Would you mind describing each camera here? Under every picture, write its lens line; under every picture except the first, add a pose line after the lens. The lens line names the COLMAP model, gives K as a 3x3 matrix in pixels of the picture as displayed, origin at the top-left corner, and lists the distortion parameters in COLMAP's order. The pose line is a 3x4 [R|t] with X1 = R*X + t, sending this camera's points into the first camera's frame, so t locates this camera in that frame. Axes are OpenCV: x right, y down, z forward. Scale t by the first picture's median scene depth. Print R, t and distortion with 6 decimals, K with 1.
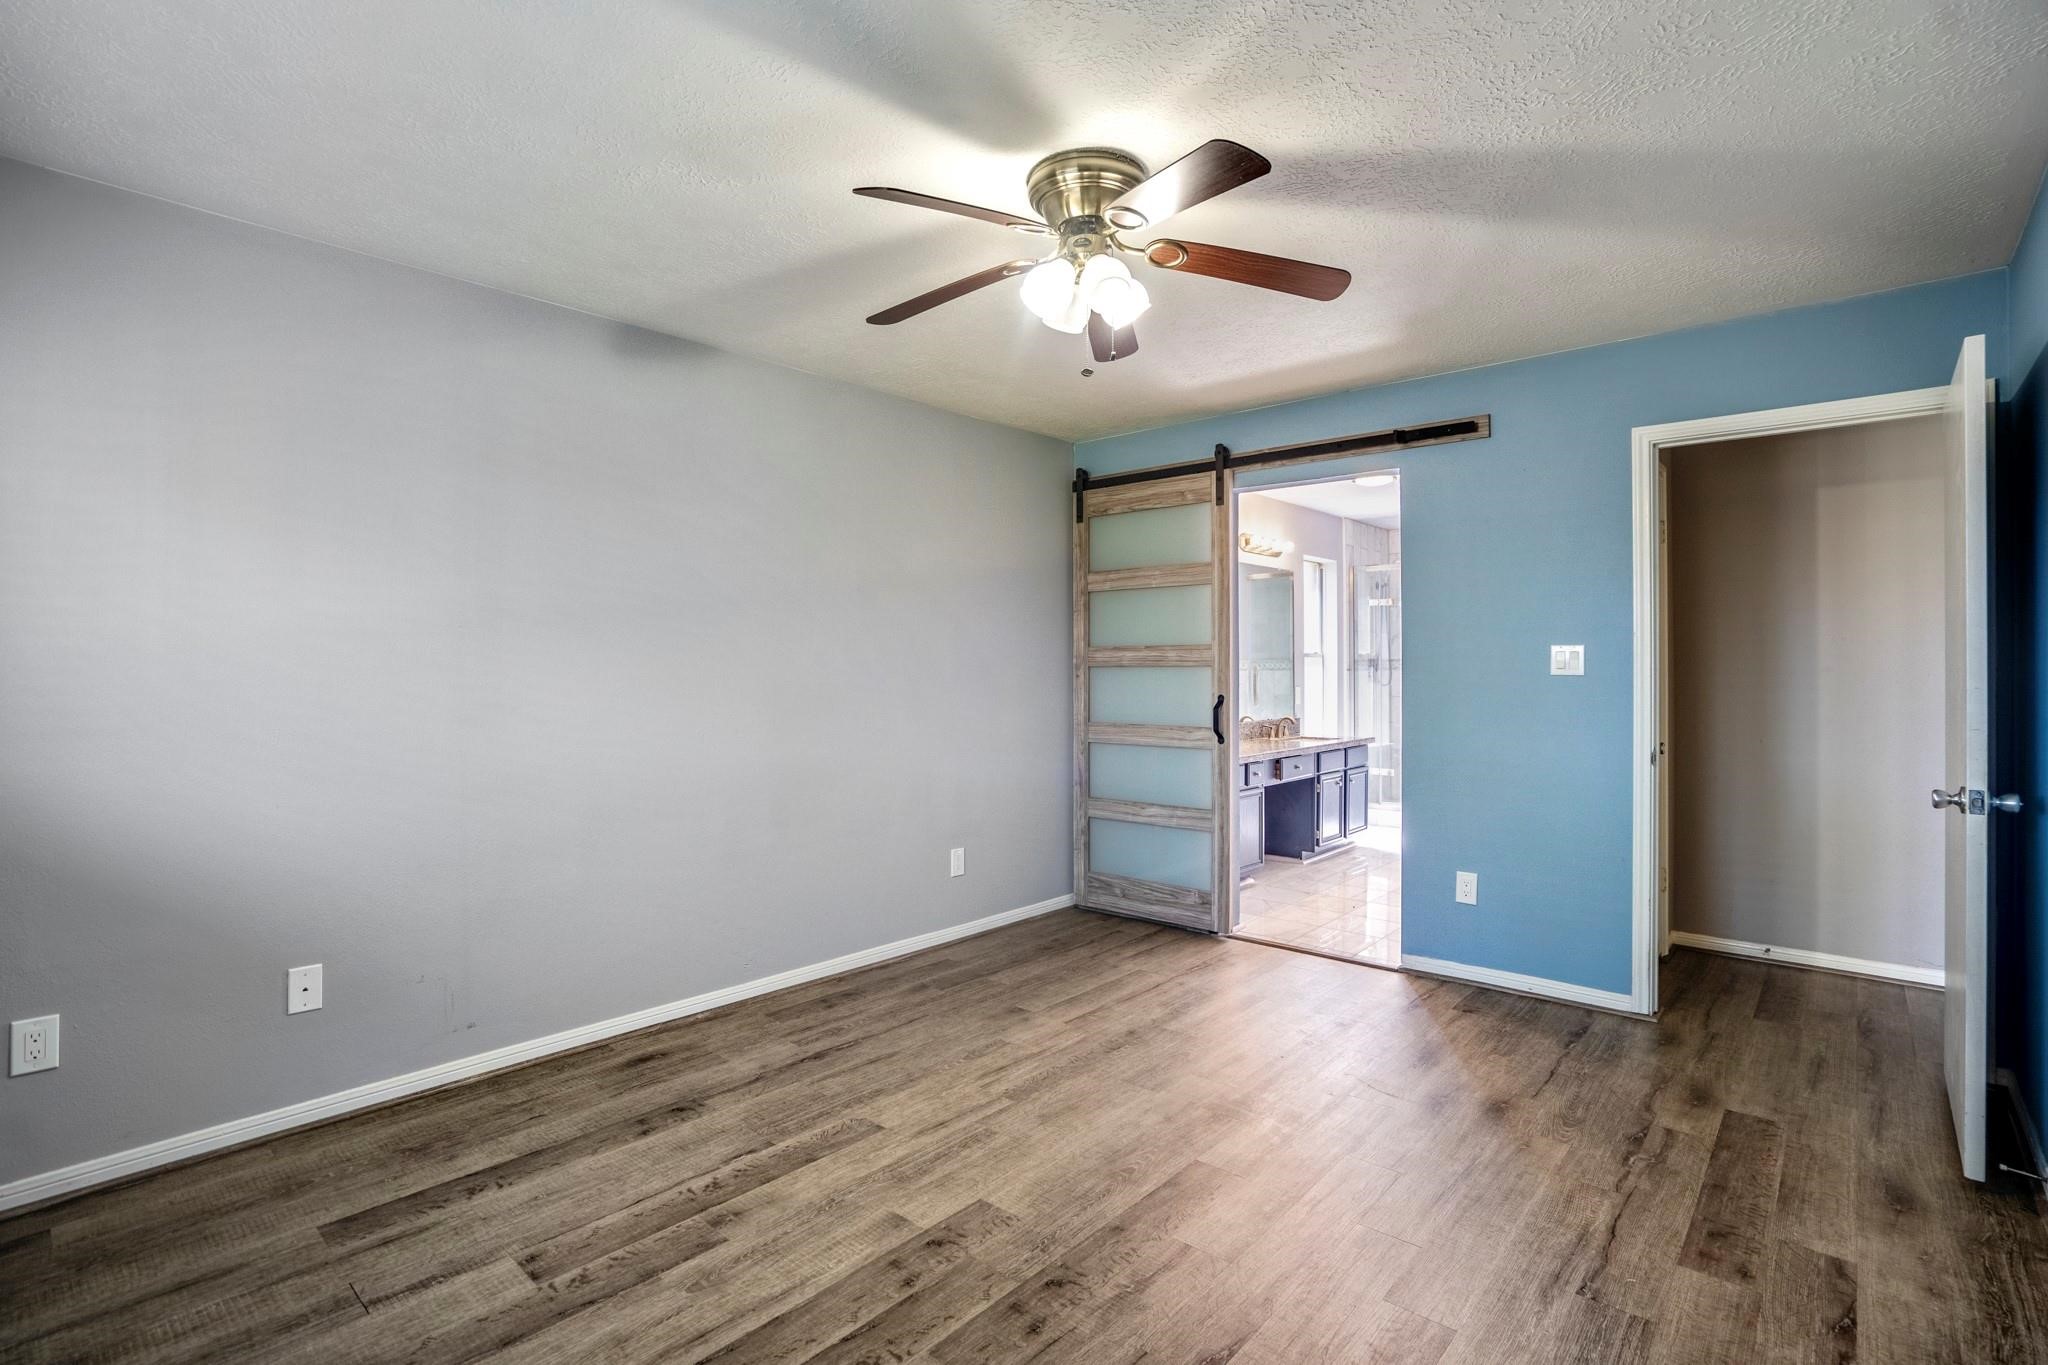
lens RADIAL K [[962.0, 0, 1028.2], [0, 962.0, 672.9], [0, 0, 1]] dist [-0.051644, 0.017043]
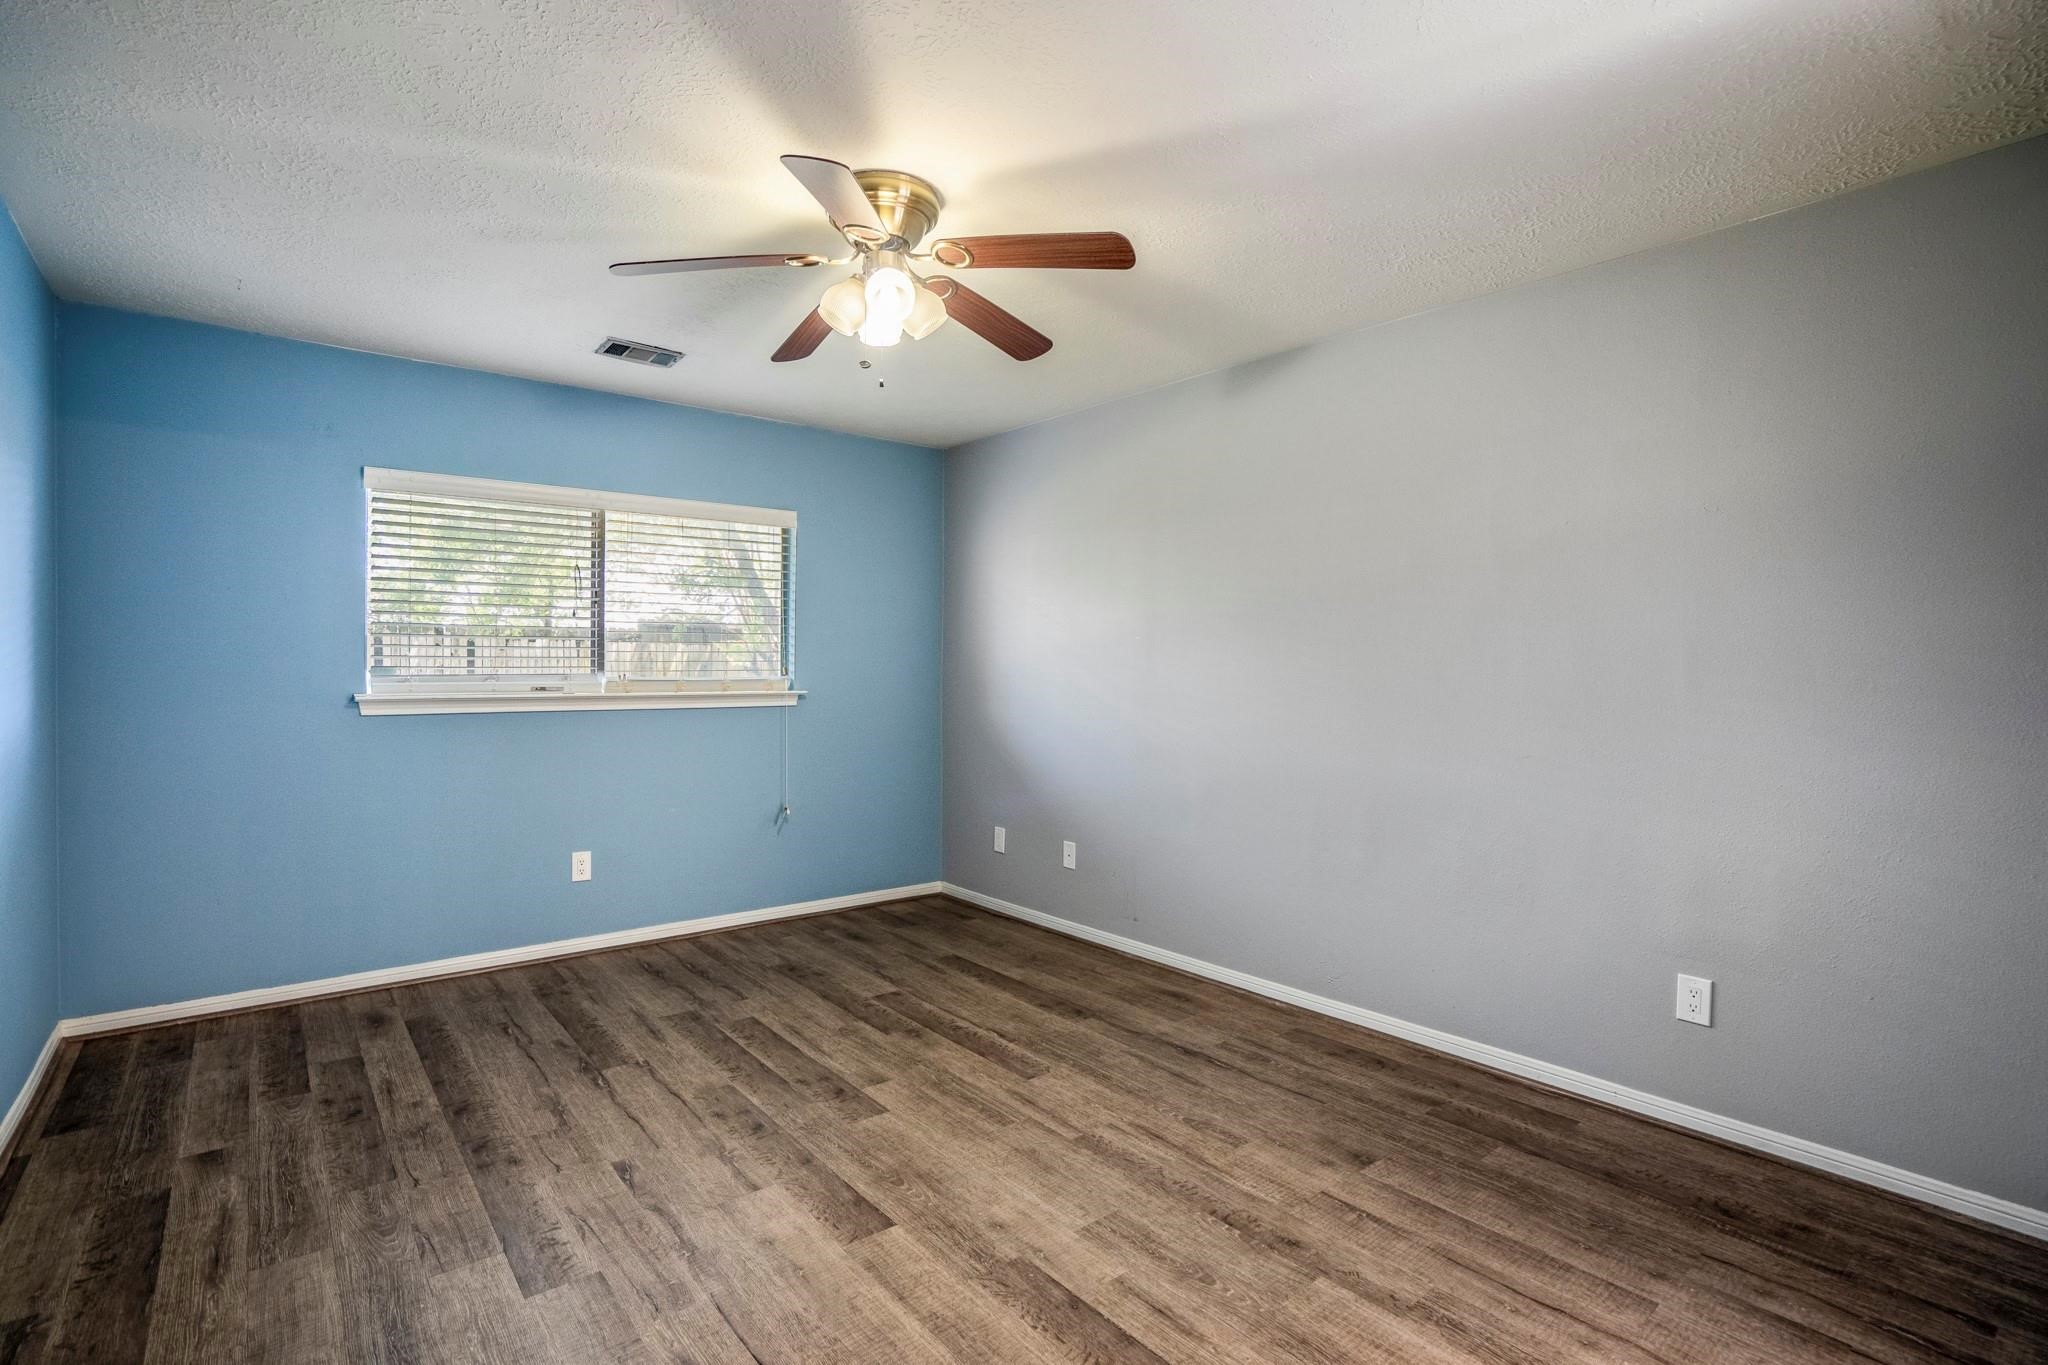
lens RADIAL K [[962.0, 0, 1014.0], [0, 962.0, 672.1], [0, 0, 1]] dist [-0.051644, 0.017043]
pose [[-0.160839, 0.003478, -0.986975, 0.849820], [-0.009773, 0.999939, 0.005116, -0.003149], [0.986932, 0.010469, -0.160795, 1.032749]]
